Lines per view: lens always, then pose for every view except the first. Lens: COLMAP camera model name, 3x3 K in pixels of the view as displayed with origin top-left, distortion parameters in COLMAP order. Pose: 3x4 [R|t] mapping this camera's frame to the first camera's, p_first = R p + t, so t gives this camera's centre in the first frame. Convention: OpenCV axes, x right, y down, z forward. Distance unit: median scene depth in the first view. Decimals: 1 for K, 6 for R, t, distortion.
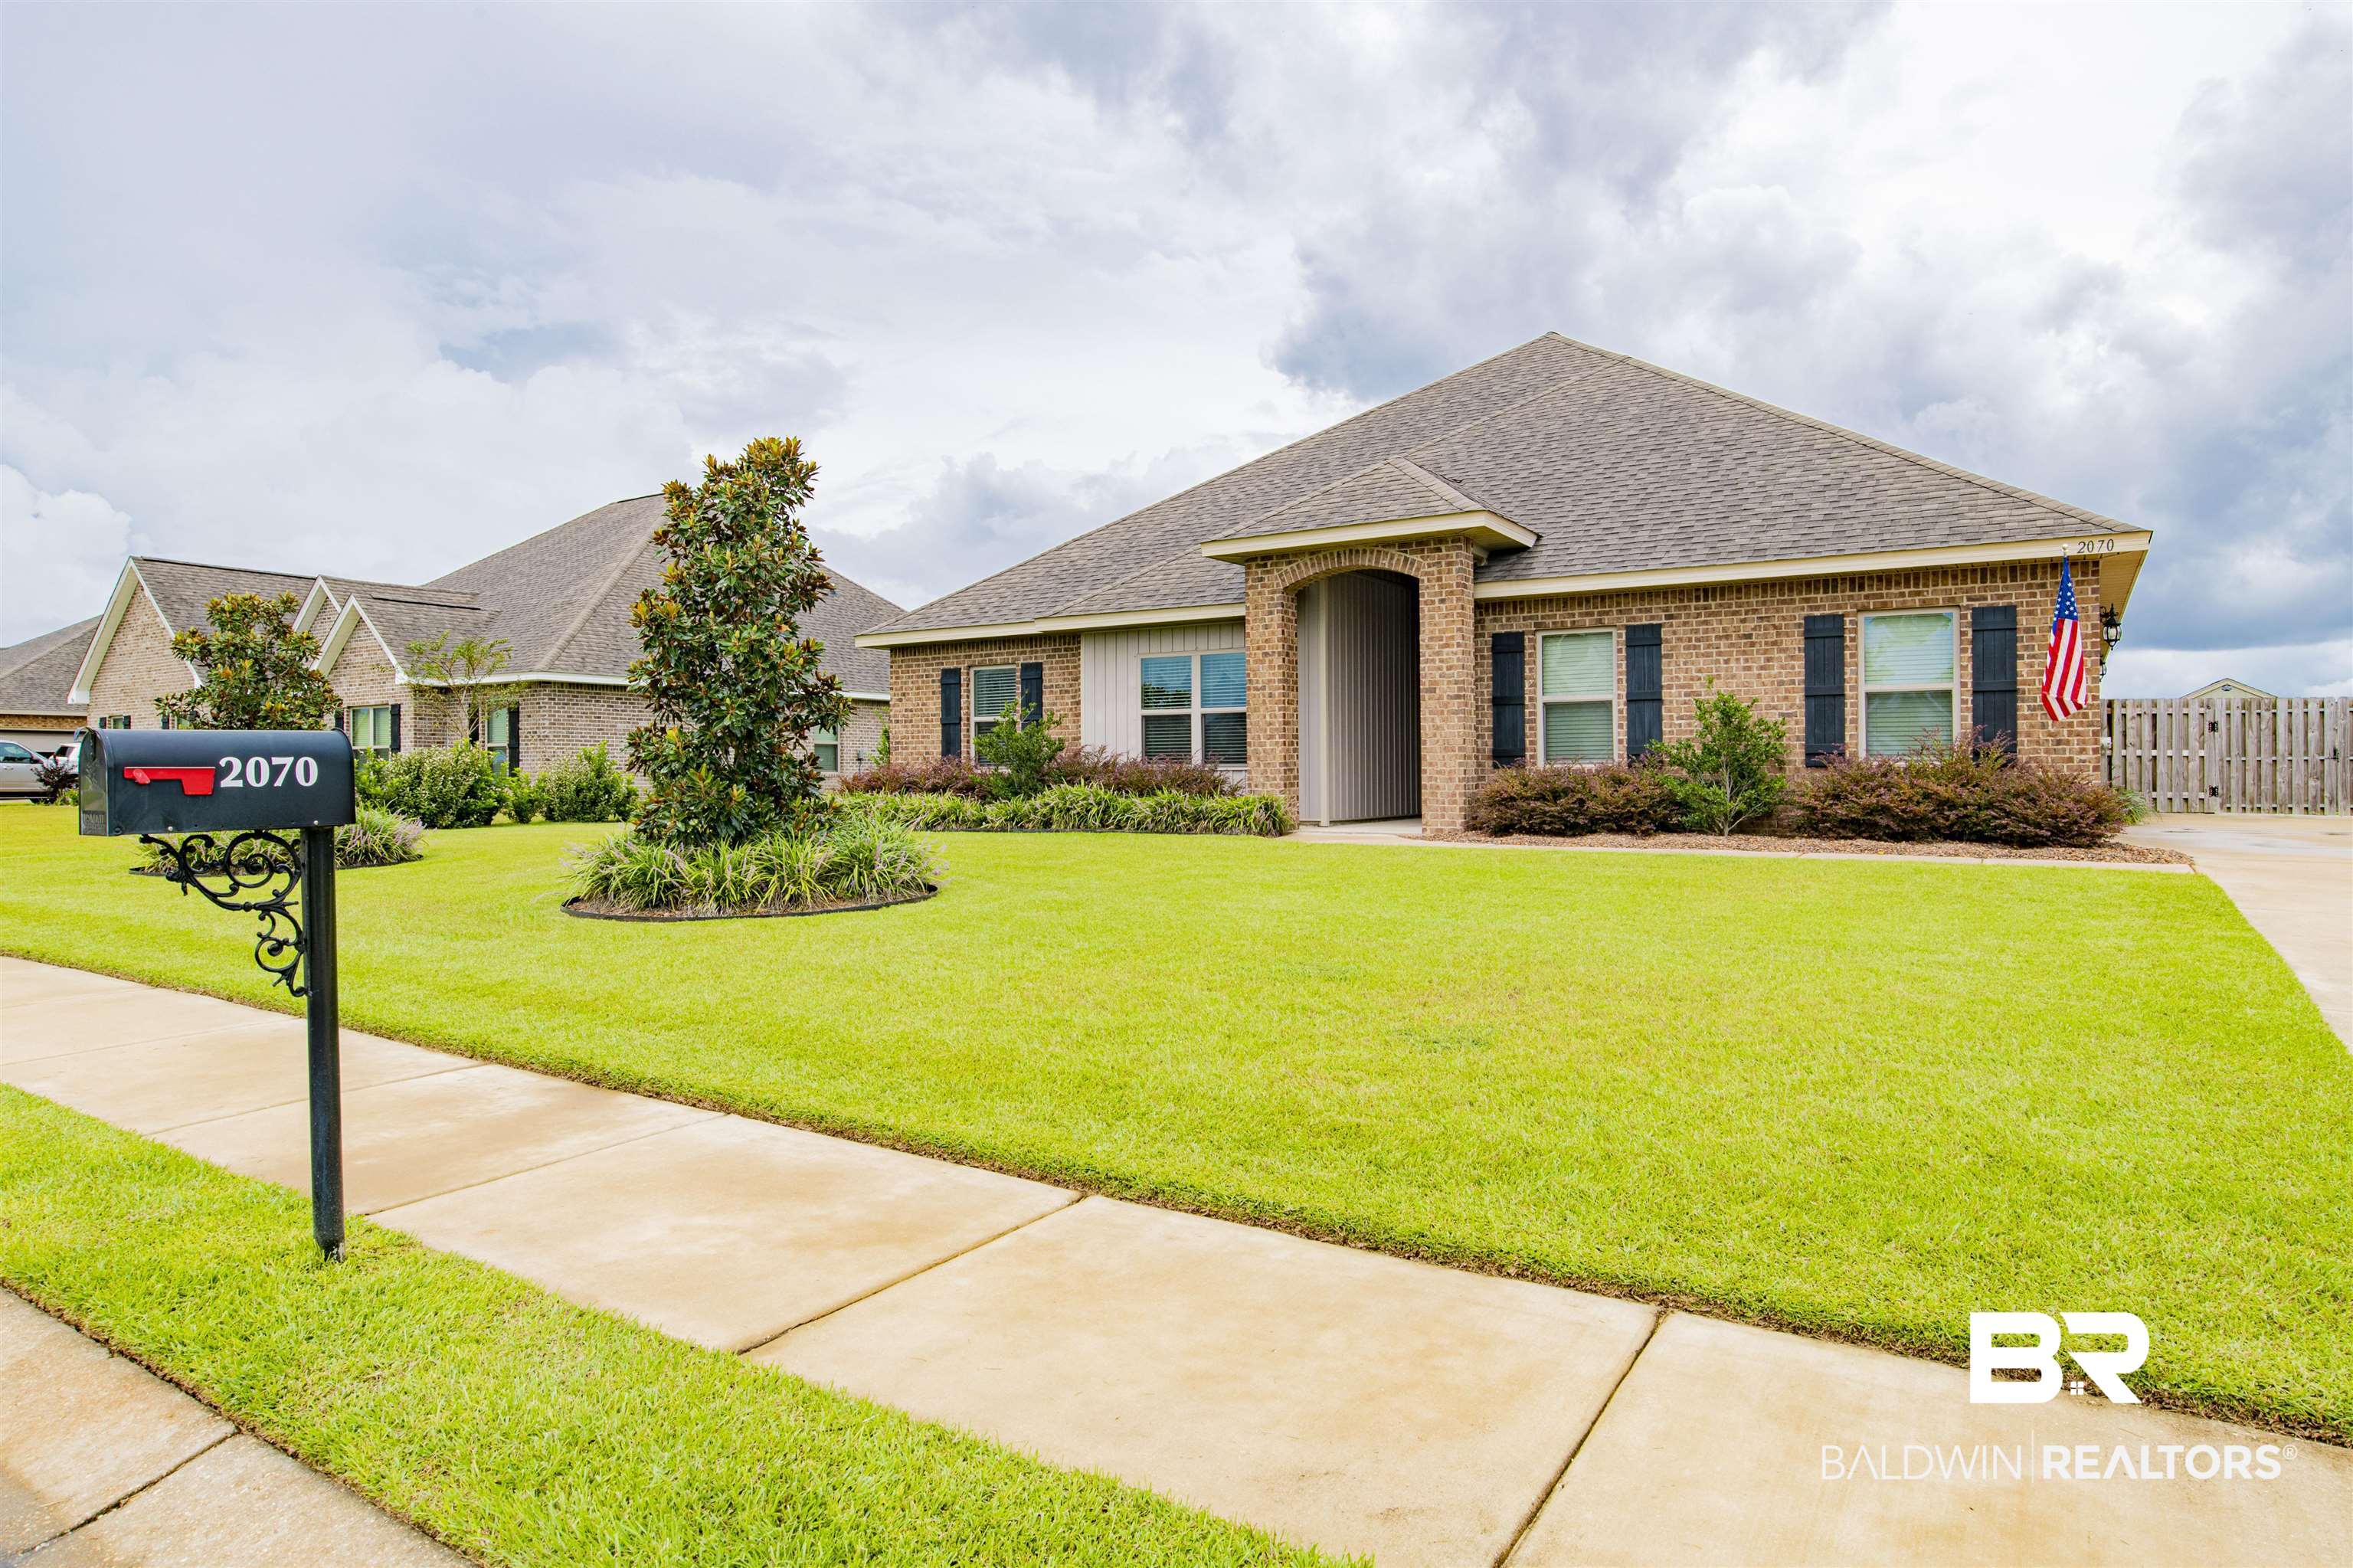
lens RADIAL K [[1425.1, 0, 1161.6], [0, 1425.1, 768.7], [0, 0, 1]] dist [-0.031206, 0.001078]
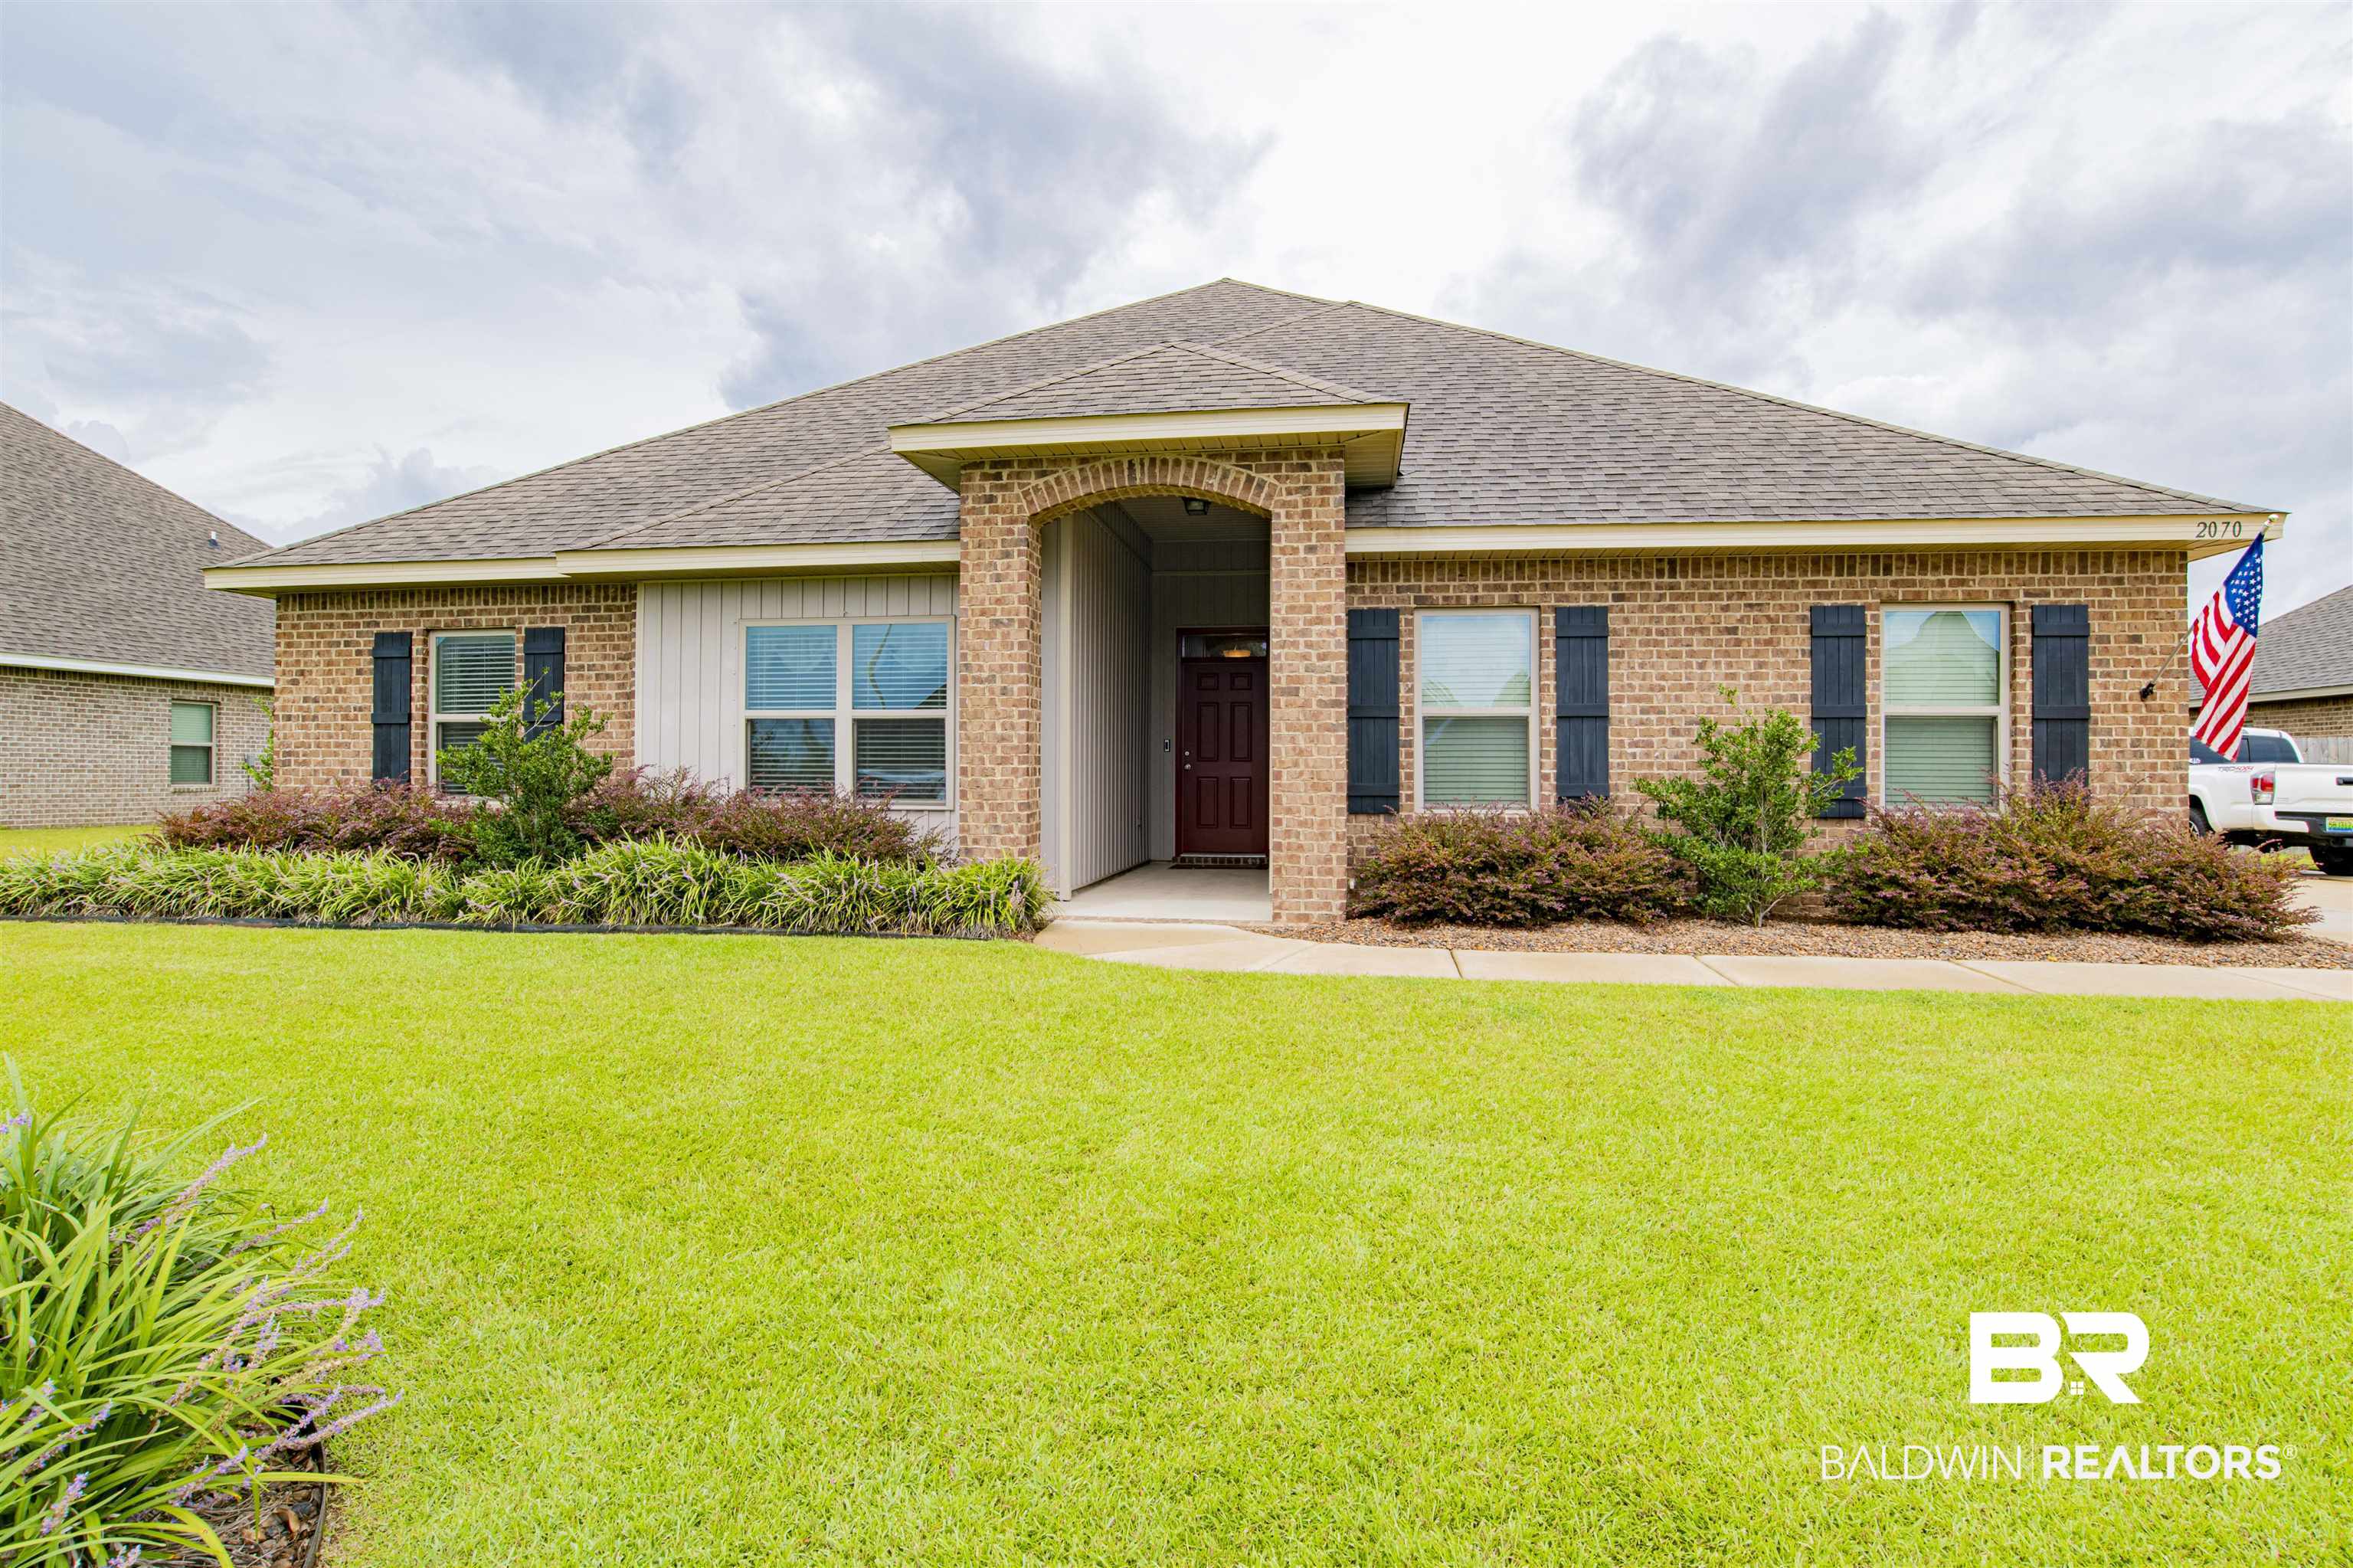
lens RADIAL K [[1216.0, 0, 1181.6], [0, 1216.0, 796.3], [0, 0, 1]] dist [-0.050328, 0.021000]
pose [[0.903635, -0.001138, 0.428303, -0.076465], [-0.008883, 0.999732, 0.021397, -0.018949], [-0.428212, -0.023140, 0.903382, 0.501593]]
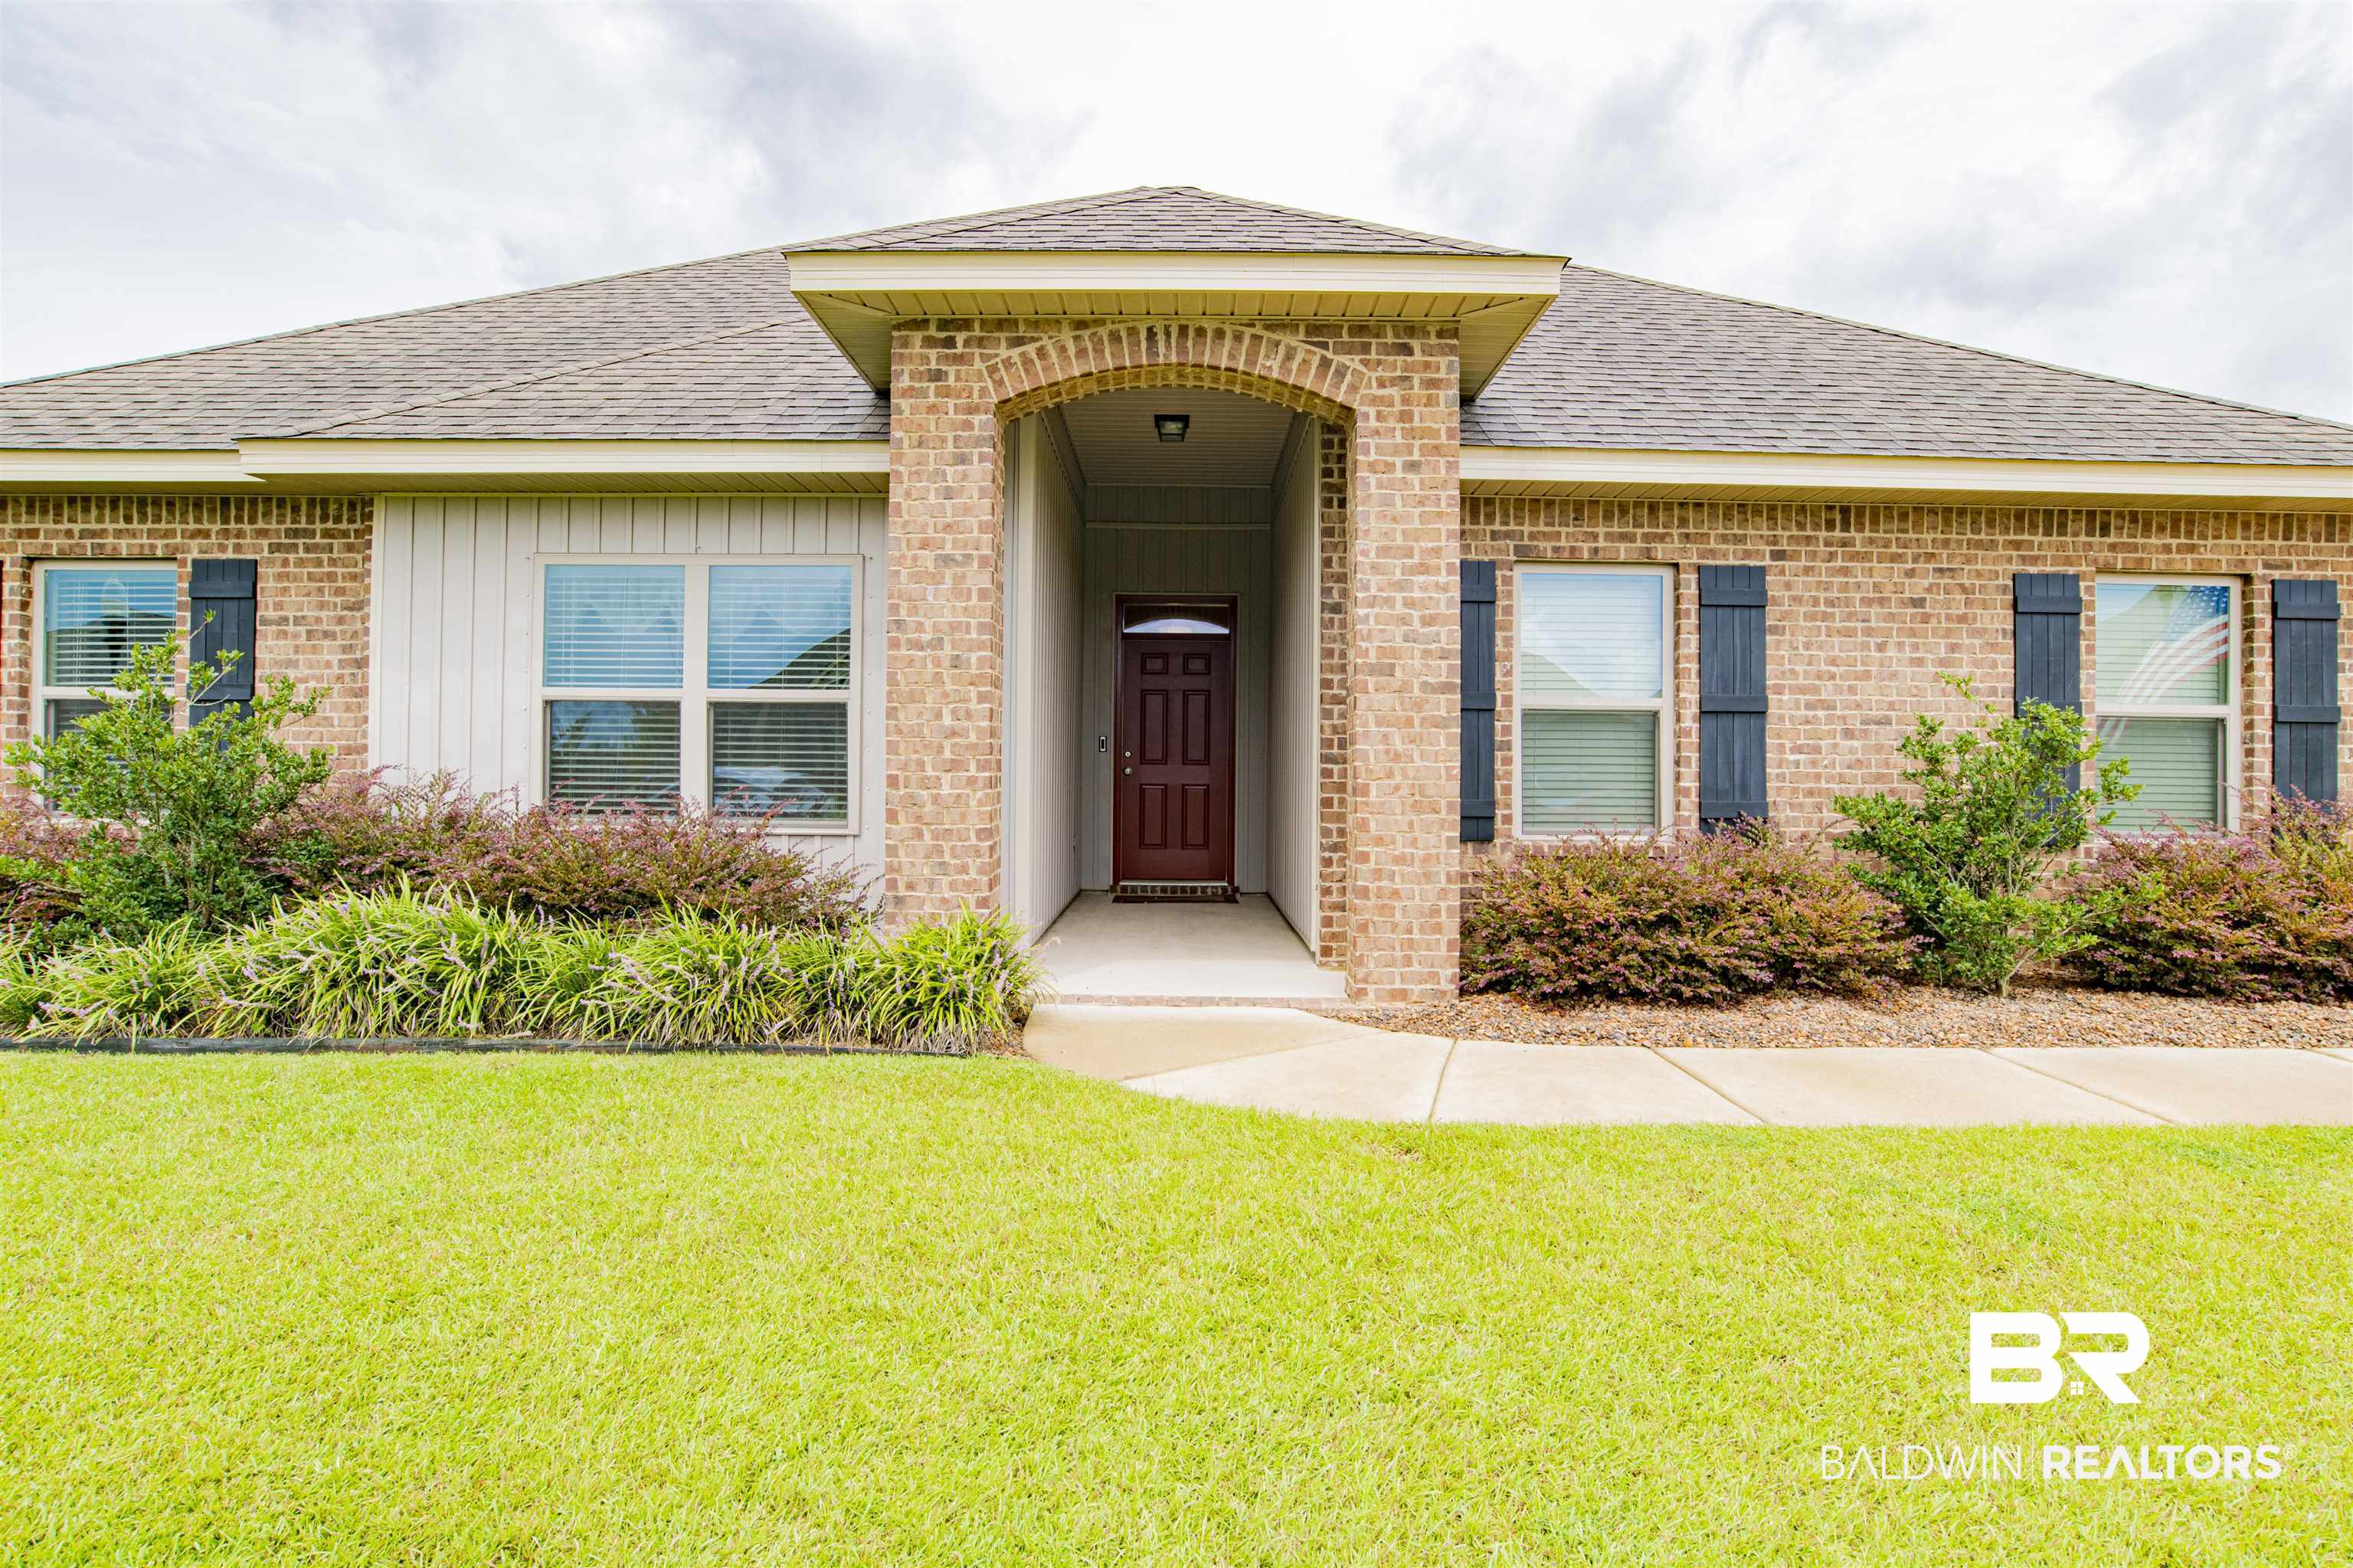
lens RADIAL K [[1216.0, 0, 1170.9], [0, 1216.0, 789.9], [0, 0, 1]] dist [-0.050328, 0.021000]
pose [[0.829100, 0.002554, 0.559094, -0.066185], [-0.015280, 0.999720, 0.018093, -0.022702], [-0.558891, -0.023544, 0.828907, 0.679157]]
